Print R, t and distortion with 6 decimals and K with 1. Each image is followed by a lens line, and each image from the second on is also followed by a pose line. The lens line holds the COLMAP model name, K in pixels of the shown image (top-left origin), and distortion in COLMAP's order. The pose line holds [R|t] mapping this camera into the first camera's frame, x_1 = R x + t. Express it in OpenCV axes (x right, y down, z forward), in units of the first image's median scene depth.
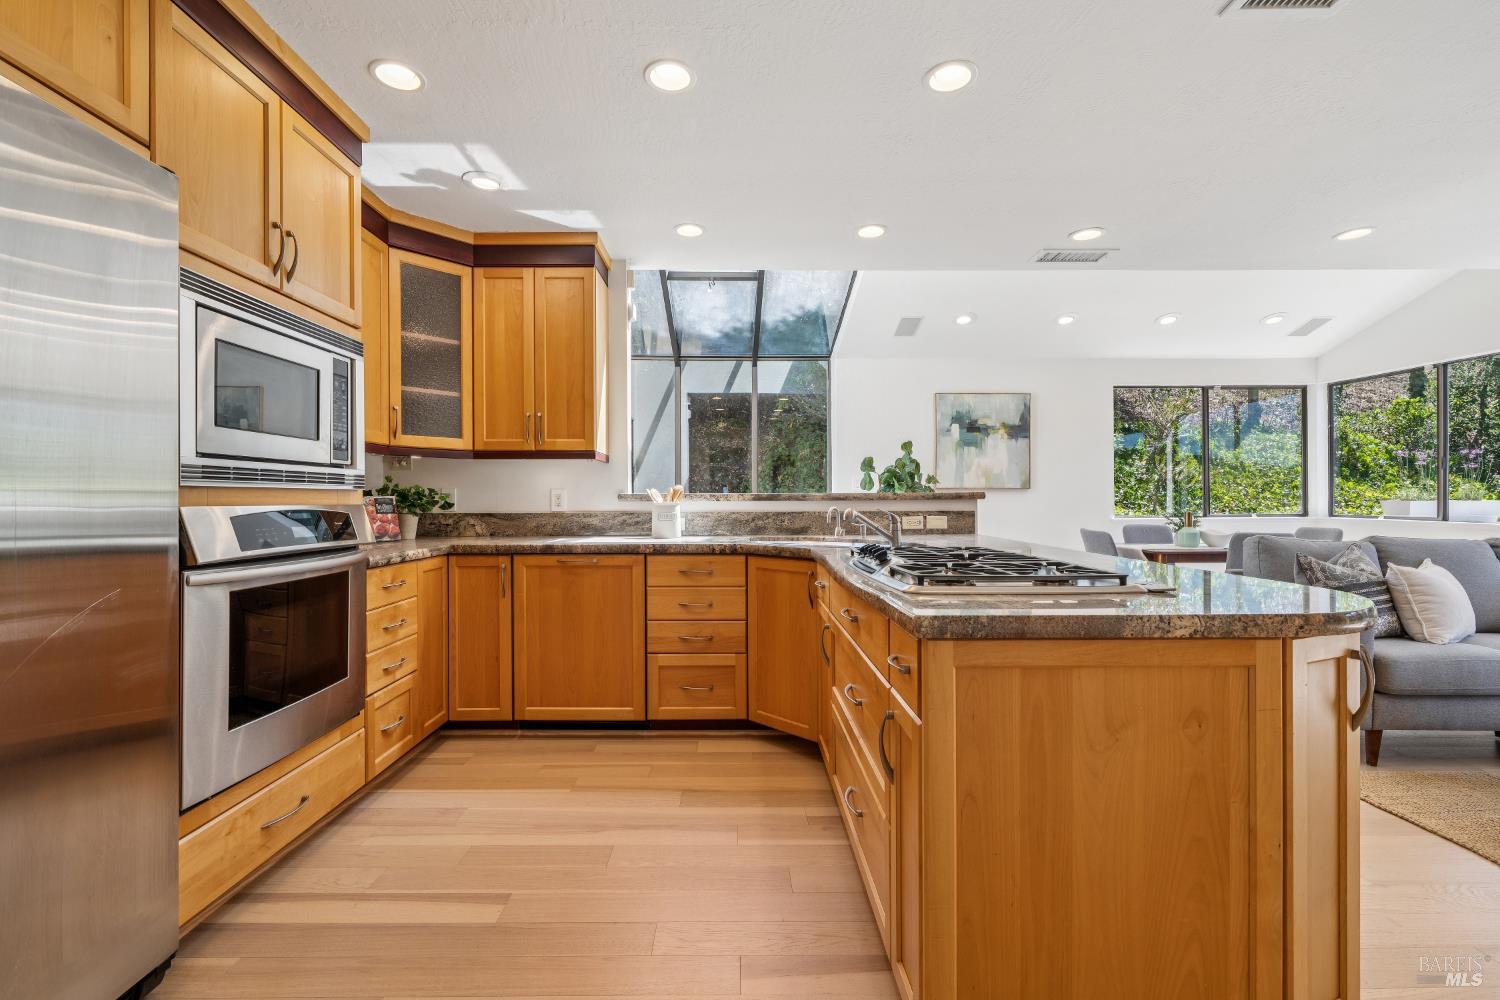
lens RADIAL K [[650.5, 0, 733.9], [0, 650.5, 504.6], [0, 0, 1]] dist [-0.000711, 0.000387]
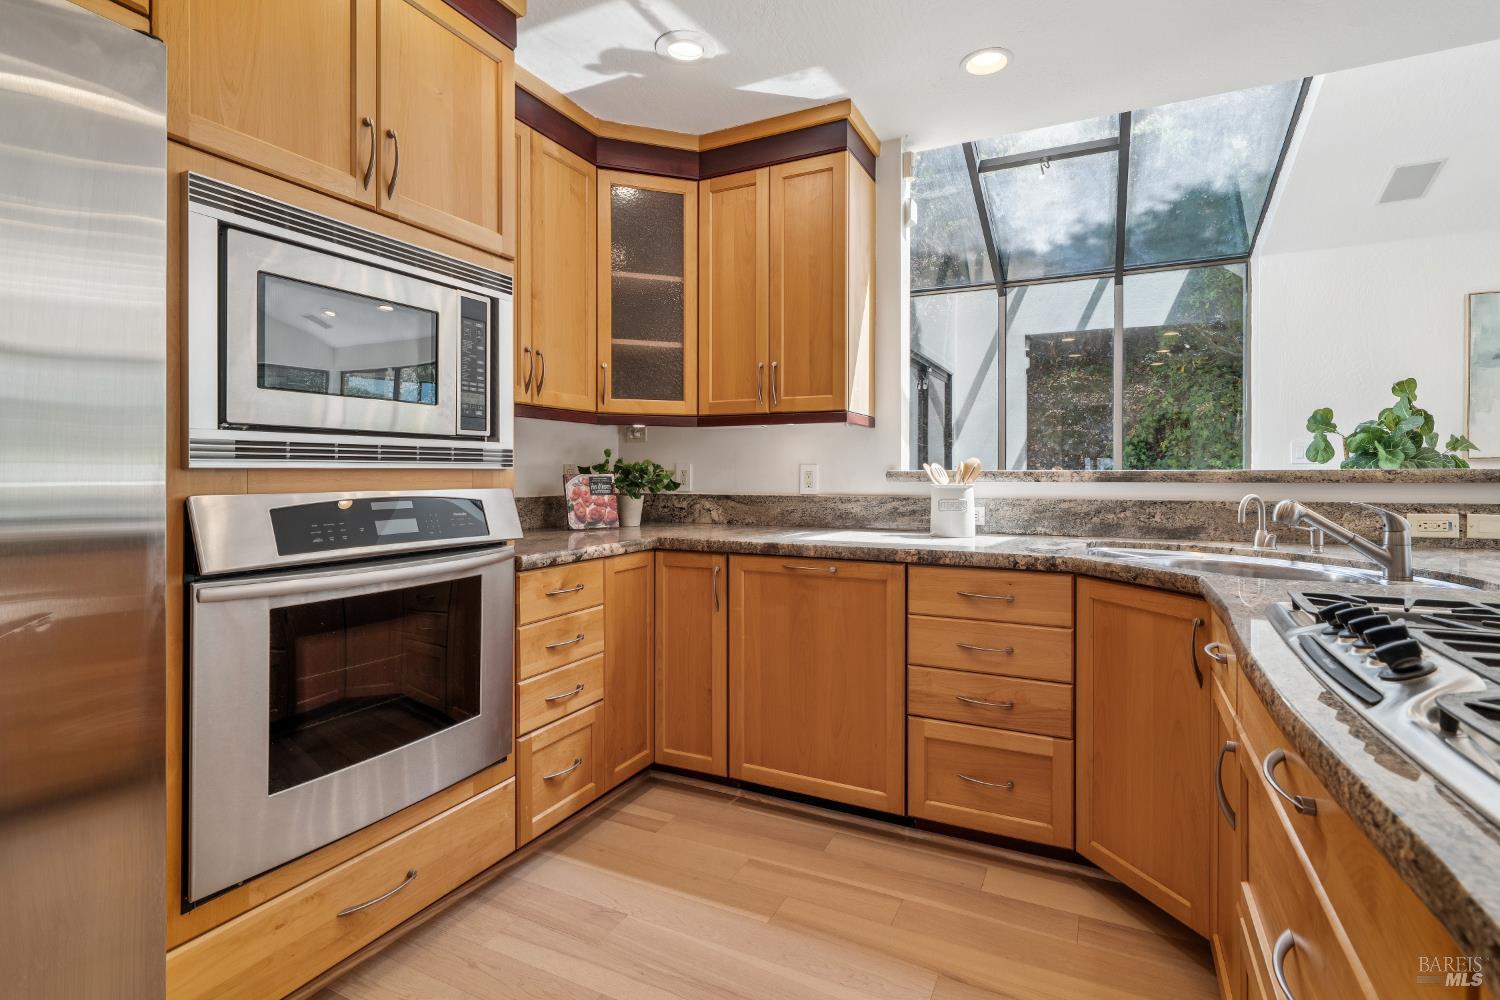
lens RADIAL K [[720.6, 0, 751.0], [0, 720.6, 478.9], [0, 0, 1]] dist [0.000392, -0.000659]
pose [[0.896199, 0.006176, -0.443610, 0.042502], [-0.005118, 0.999980, 0.003582, -0.010612], [0.443624, -0.000940, 0.896213, 0.255548]]
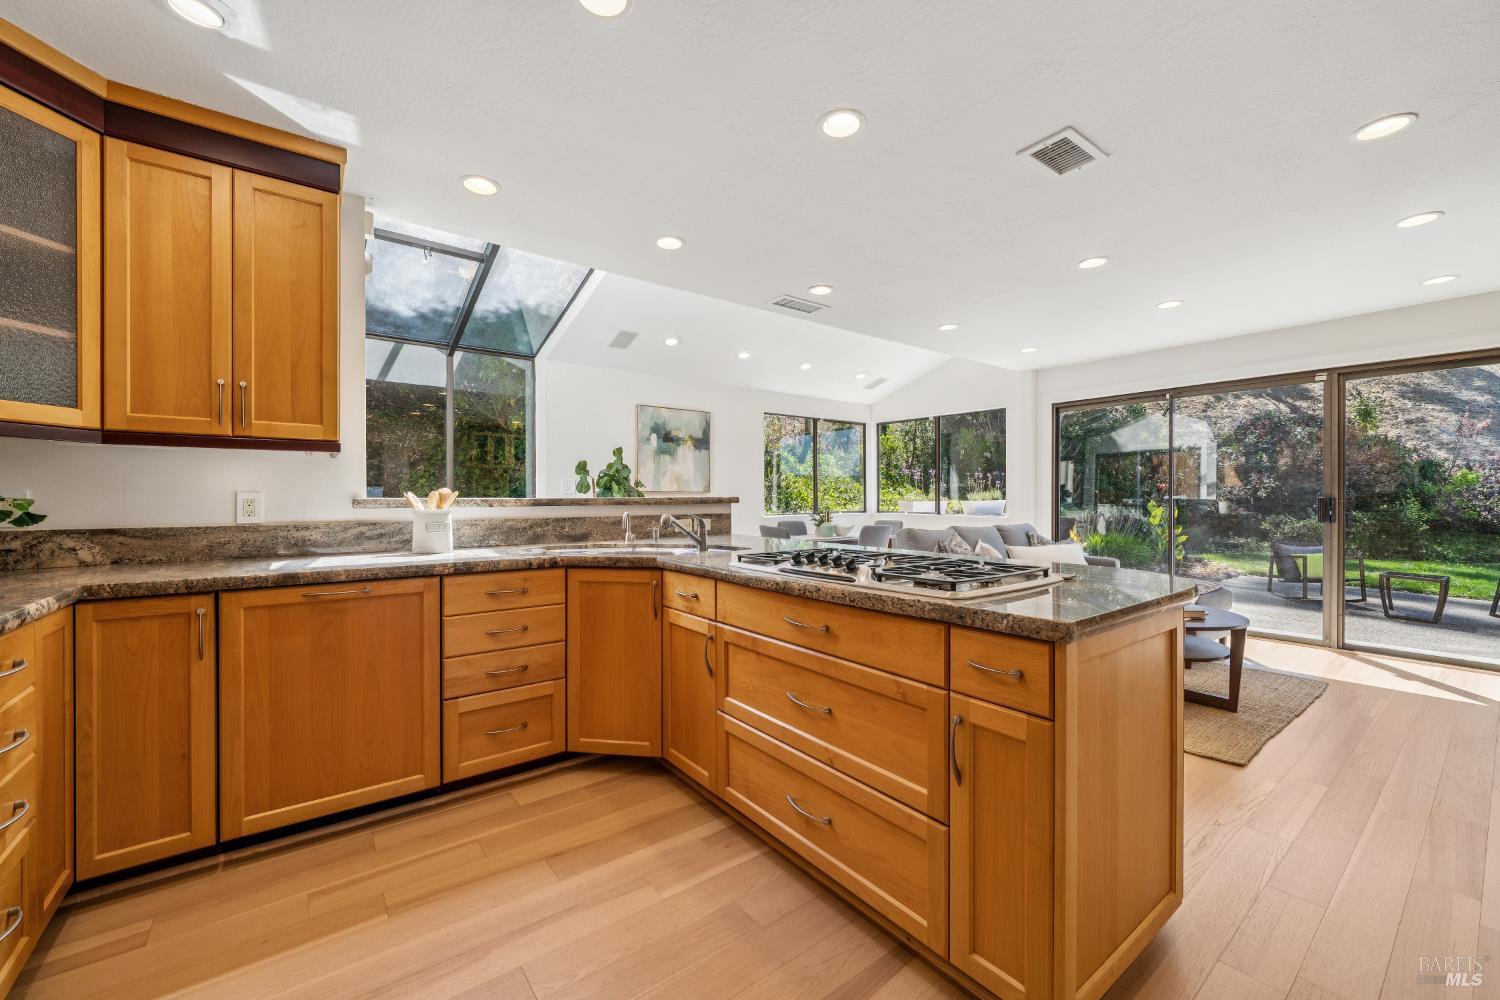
lens RADIAL K [[587.8, 0, 739.5], [0, 587.8, 500.7], [0, 0, 1]] dist [-0.004280, 0.000737]
pose [[0.802824, -0.002329, 0.596212, -0.249070], [0.005413, 0.999980, -0.003383, -0.010196], [-0.596192, 0.005943, 0.802820, 0.191040]]
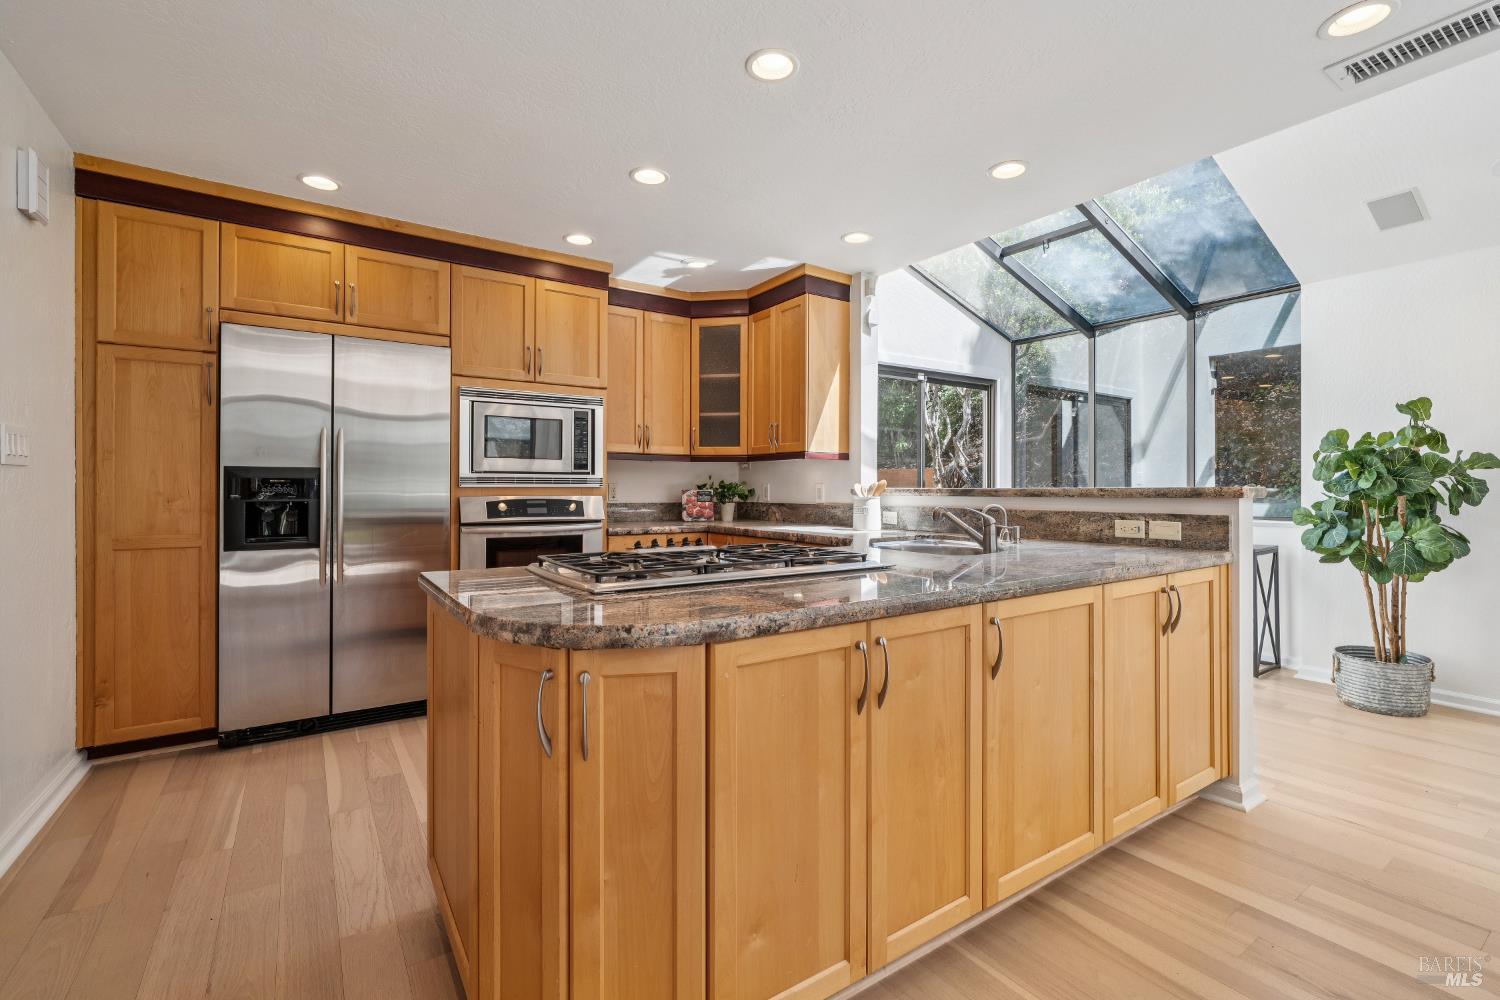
lens RADIAL K [[650.5, 0, 755.0], [0, 650.5, 491.9], [0, 0, 1]] dist [-0.000711, 0.000387]
pose [[0.565050, 0.007862, -0.825019, 0.704779], [-0.009505, 0.999950, 0.003019, -0.013122], [0.825002, 0.006136, 0.565097, 0.273087]]
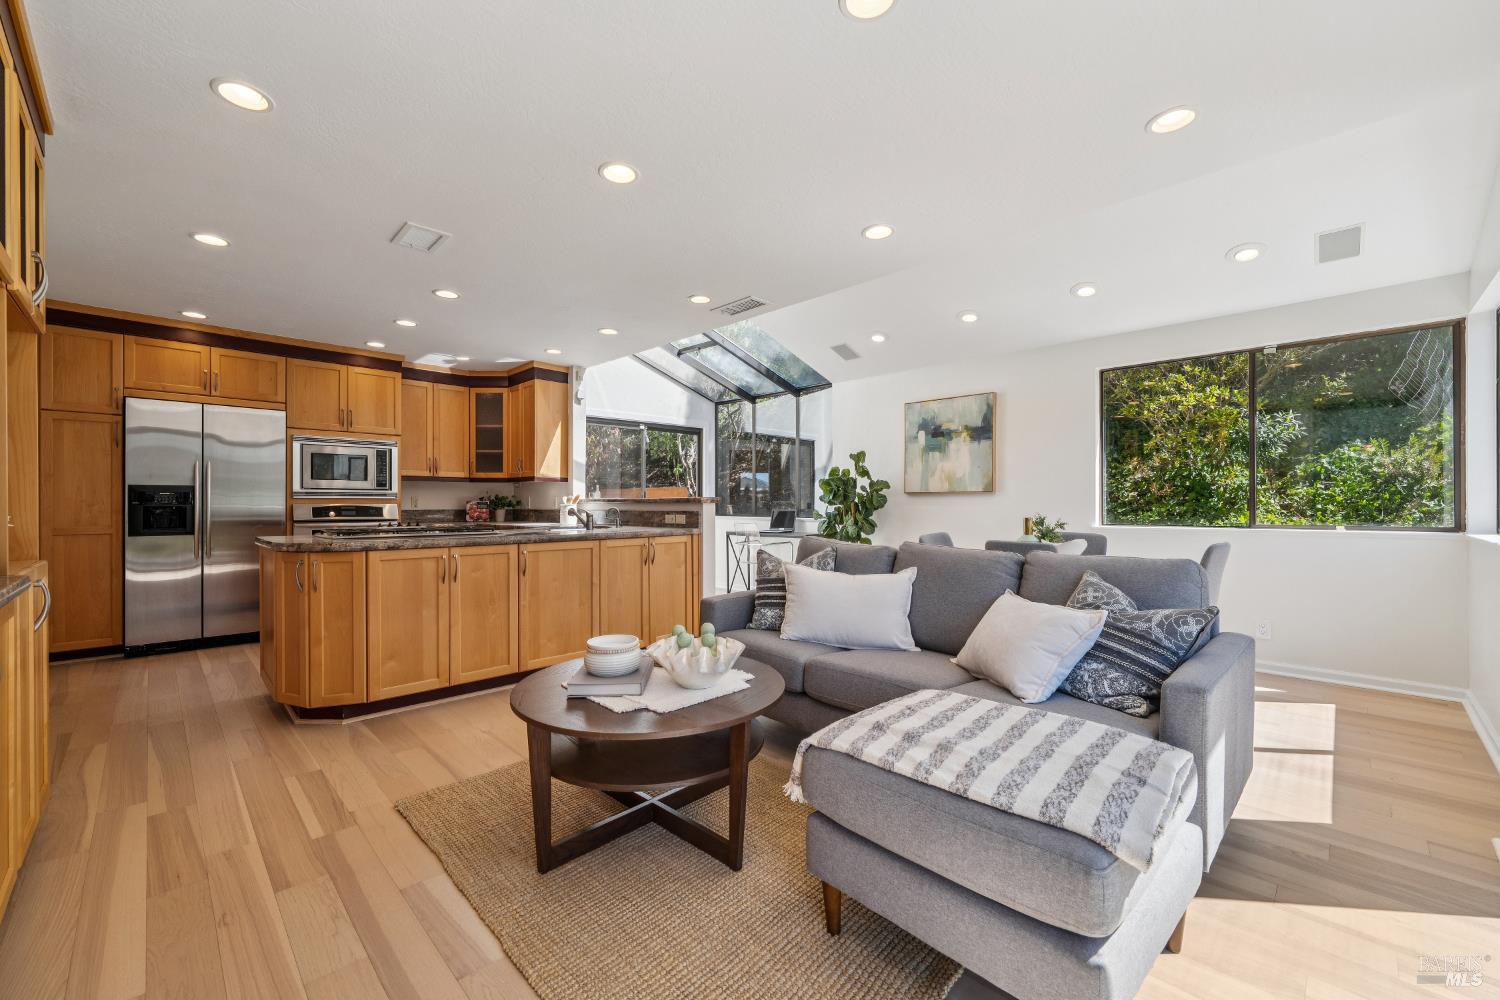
lens RADIAL K [[587.8, 0, 740.2], [0, 587.8, 509.7], [0, 0, 1]] dist [-0.004280, 0.000737]
pose [[0.703259, 0.010012, -0.710863, 1.432945], [-0.008059, 0.999949, 0.006110, -0.001716], [0.710888, 0.001431, 0.703304, 0.230628]]
